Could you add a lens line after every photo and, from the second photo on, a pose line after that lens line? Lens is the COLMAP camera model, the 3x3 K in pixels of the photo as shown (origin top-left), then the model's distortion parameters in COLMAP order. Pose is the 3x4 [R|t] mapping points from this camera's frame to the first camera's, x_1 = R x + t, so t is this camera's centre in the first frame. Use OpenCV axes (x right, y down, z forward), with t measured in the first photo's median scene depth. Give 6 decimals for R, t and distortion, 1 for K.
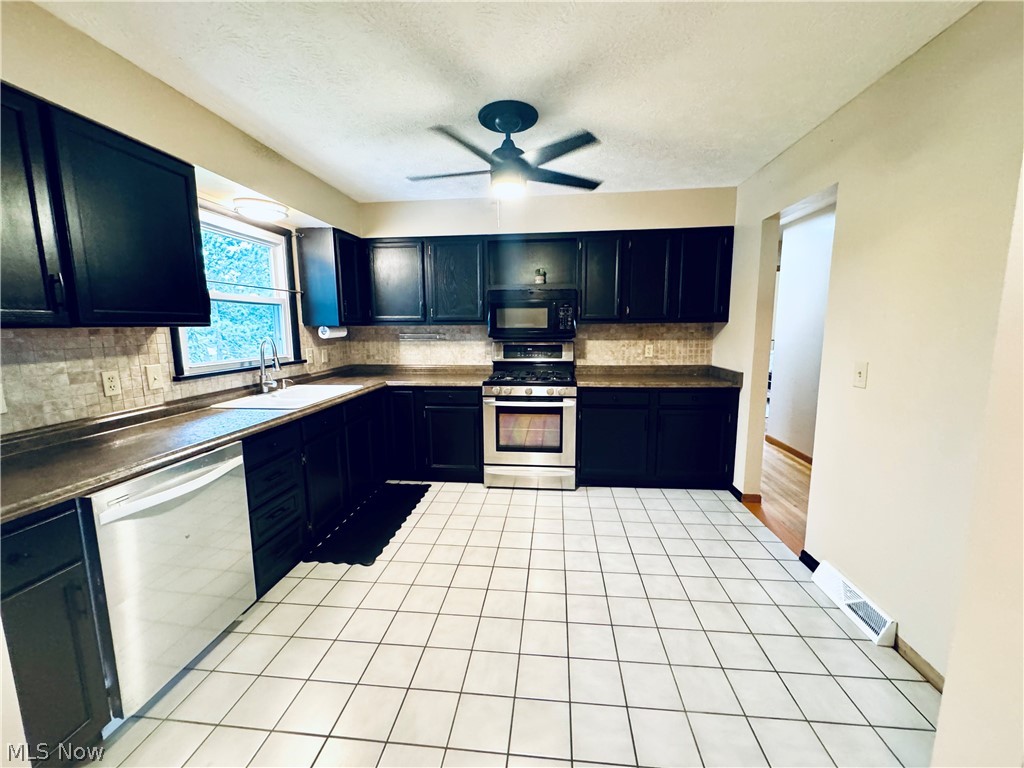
lens RADIAL K [[408.3, 0, 511.0], [0, 408.3, 382.0], [0, 0, 1]] dist [-0.001196, 0.000668]
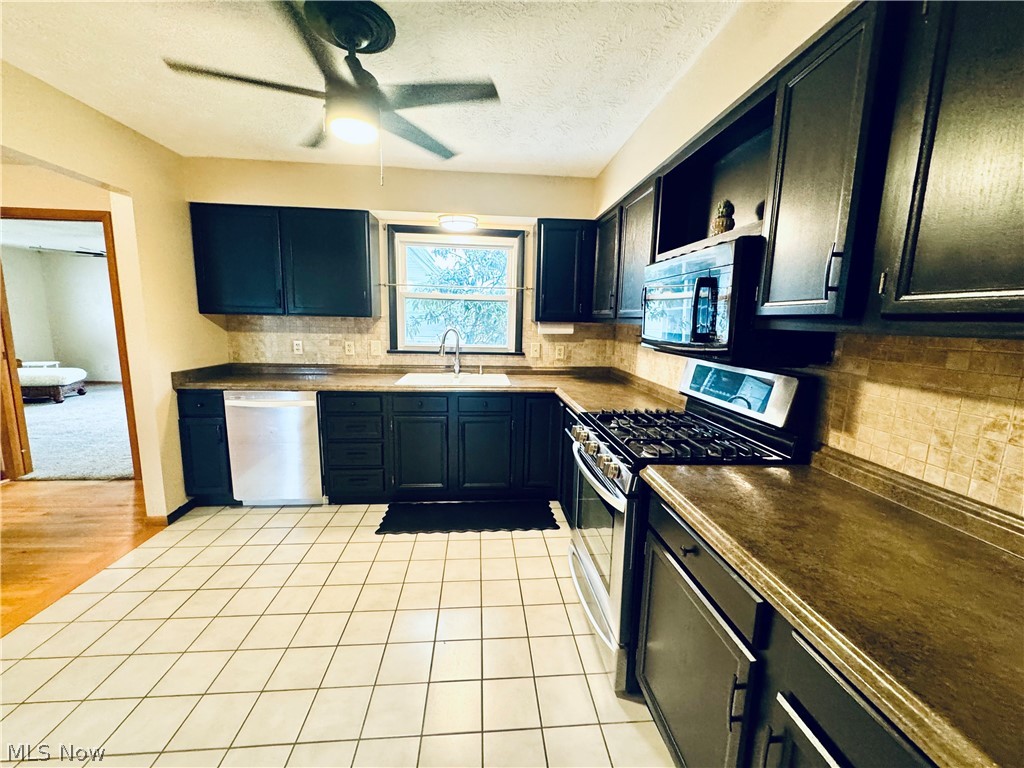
lens RADIAL K [[408.3, 0, 512.4], [0, 408.3, 379.7], [0, 0, 1]] dist [-0.001196, 0.000668]
pose [[0.188758, 0.157747, -0.969271, 0.767600], [-0.159715, 0.978804, 0.128195, -0.171138], [0.968949, 0.130610, 0.209951, 1.110870]]
